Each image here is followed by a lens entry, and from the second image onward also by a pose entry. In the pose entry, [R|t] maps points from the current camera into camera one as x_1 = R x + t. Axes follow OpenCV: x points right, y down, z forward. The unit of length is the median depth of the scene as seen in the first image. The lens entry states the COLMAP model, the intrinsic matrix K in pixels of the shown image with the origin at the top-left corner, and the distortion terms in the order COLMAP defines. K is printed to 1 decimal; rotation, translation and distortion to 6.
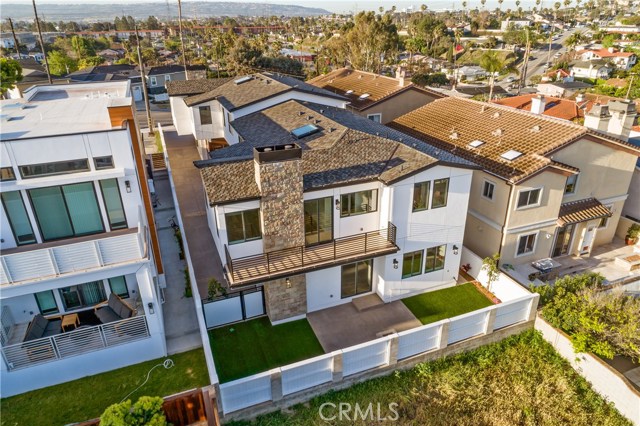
lens RADIAL K [[433.8, 0, 320.0], [0, 433.8, 213.0], [0, 0, 1]] dist [-0.000544, 0.001672]
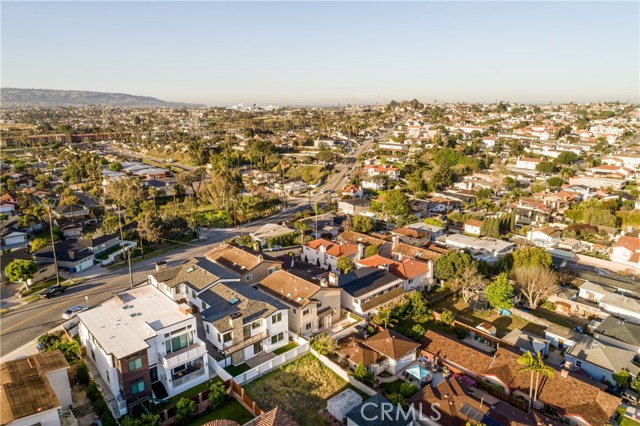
lens RADIAL K [[433.8, 0, 320.0], [0, 433.8, 213.0], [0, 0, 1]] dist [-0.000544, 0.001672]
pose [[0.934263, -0.085038, 0.346296, -0.484427], [0.144546, 0.978096, -0.149782, -0.258098], [-0.325974, 0.189991, 0.926091, -2.180823]]
